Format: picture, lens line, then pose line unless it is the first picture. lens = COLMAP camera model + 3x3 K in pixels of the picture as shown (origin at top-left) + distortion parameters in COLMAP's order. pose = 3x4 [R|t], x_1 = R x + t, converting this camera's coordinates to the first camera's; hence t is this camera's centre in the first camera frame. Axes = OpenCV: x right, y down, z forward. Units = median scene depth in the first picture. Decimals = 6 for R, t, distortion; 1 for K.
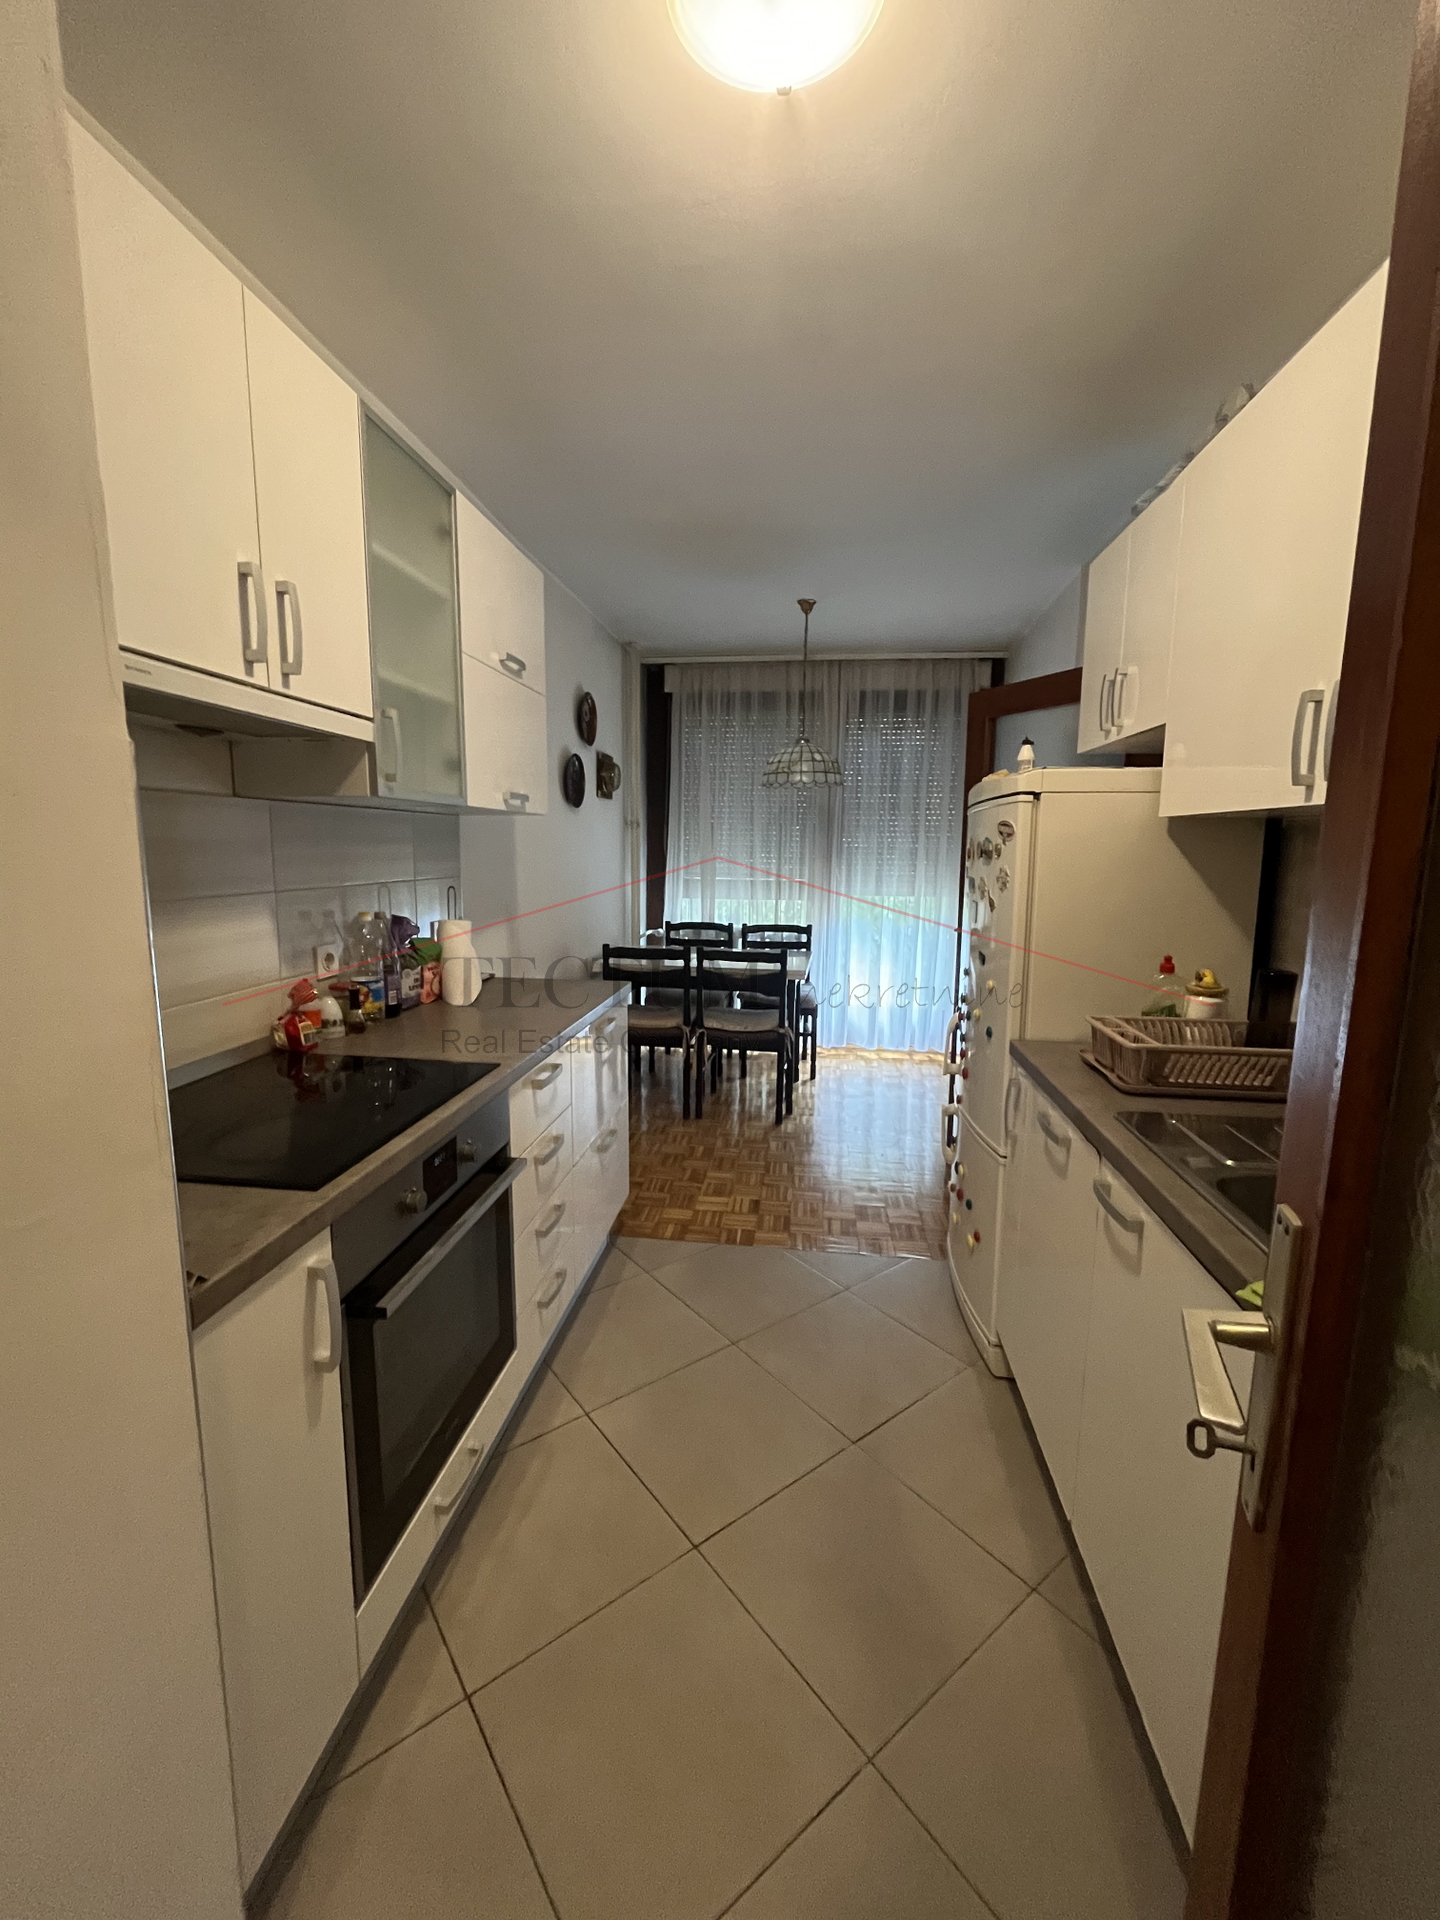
lens RADIAL K [[779.0, 0, 720.0], [0, 779.0, 960.0], [0, 0, 1]] dist [-0.003302, 0.000338]
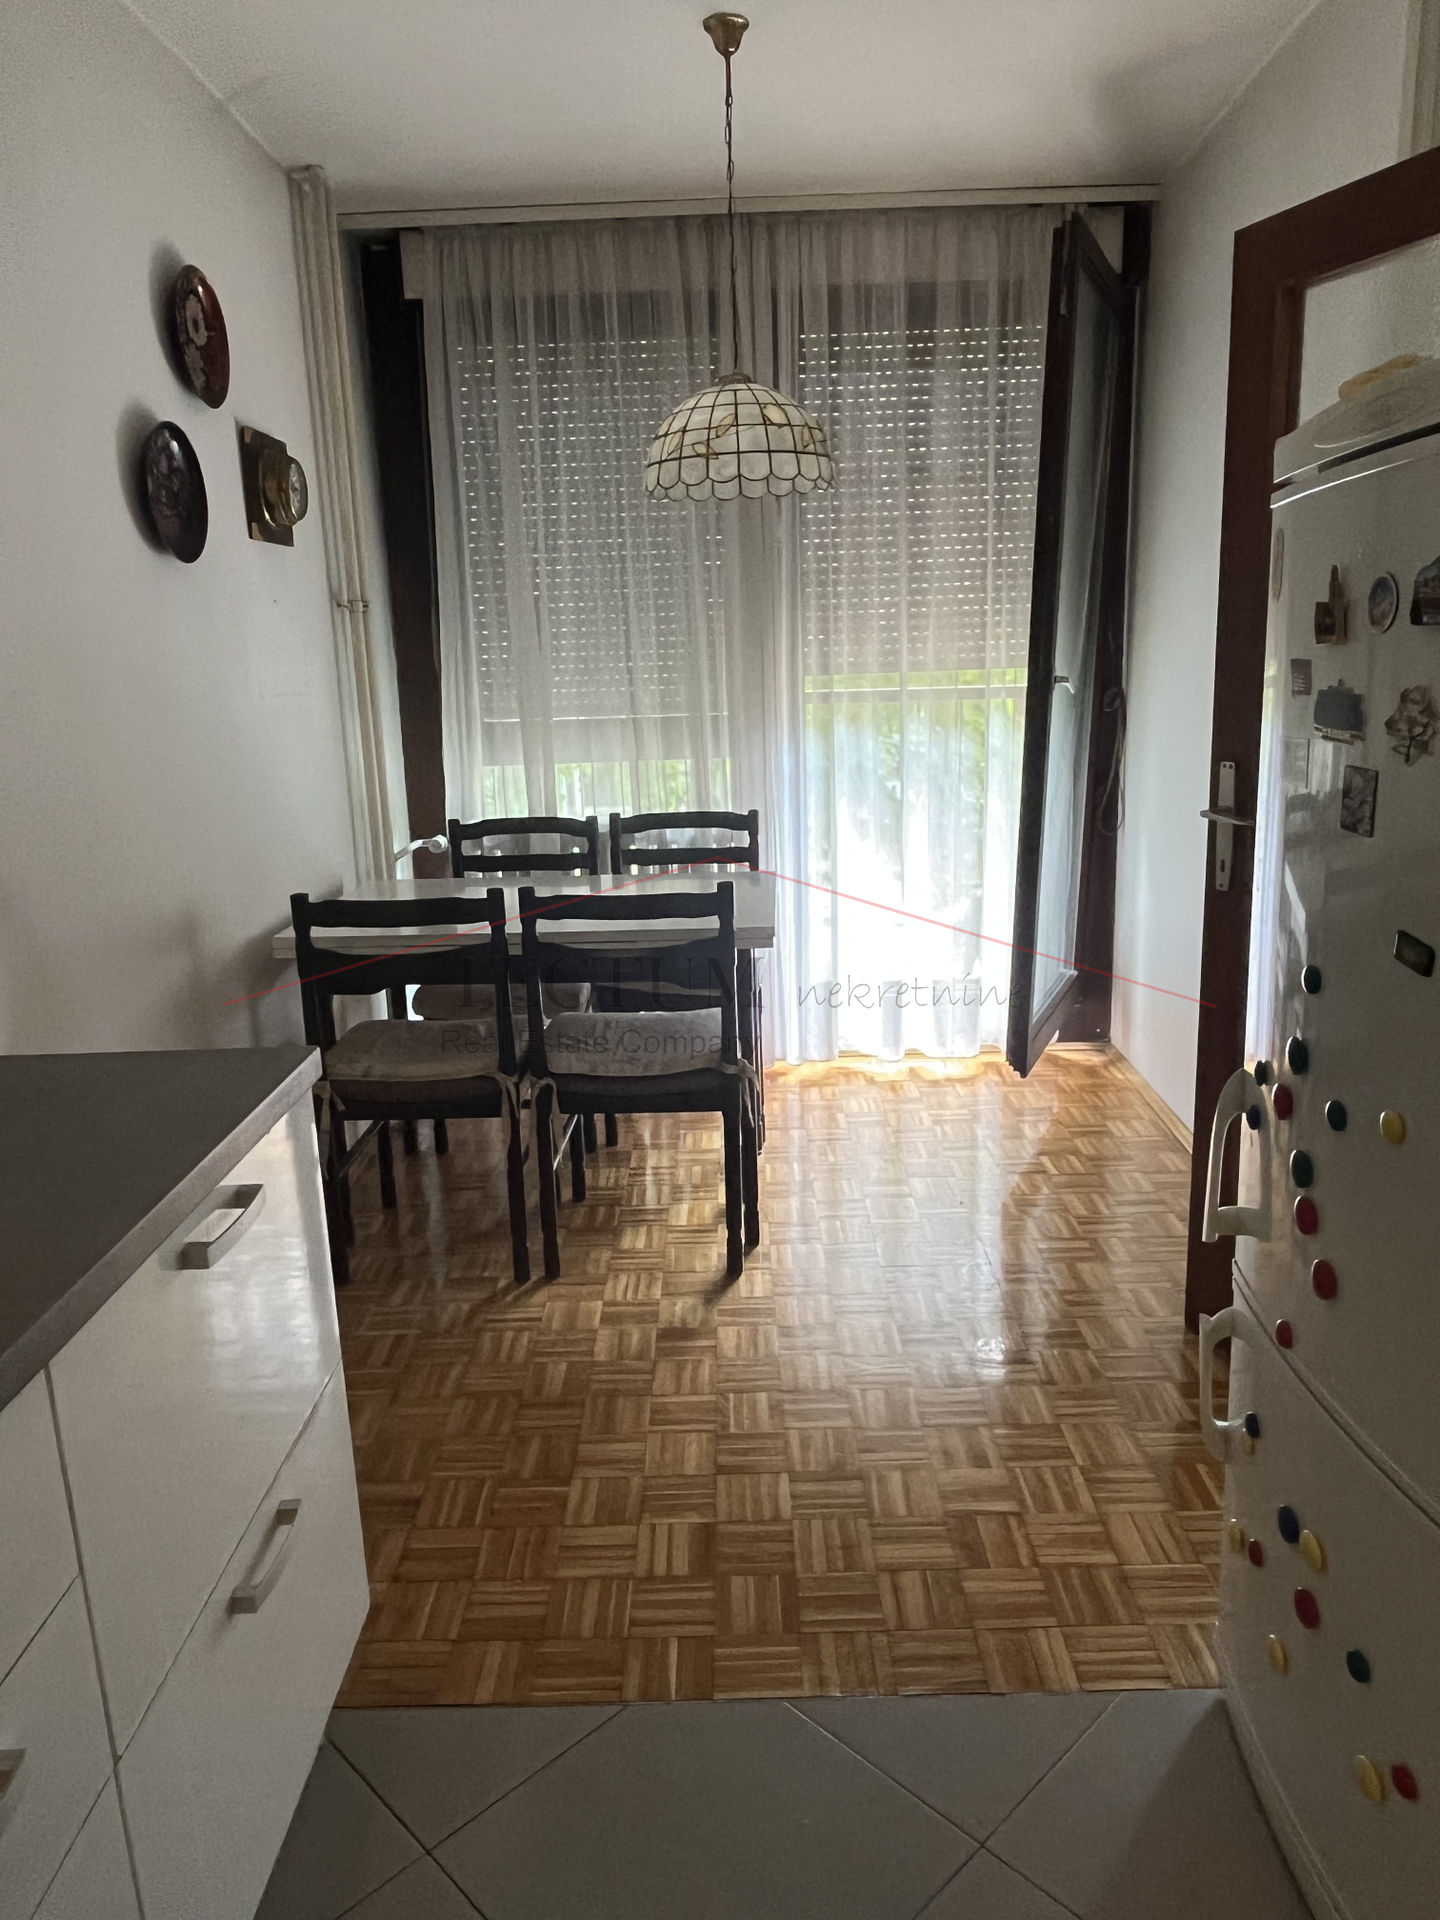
lens RADIAL K [[1316.7, 0, 720.0], [0, 1316.7, 960.0], [0, 0, 1]] dist [0.018605, -0.002129]
pose [[0.992203, -0.069868, 0.103208, 0.002772], [0.060862, 0.994262, 0.087975, -0.032773], [-0.108762, -0.081008, 0.990762, 0.260059]]
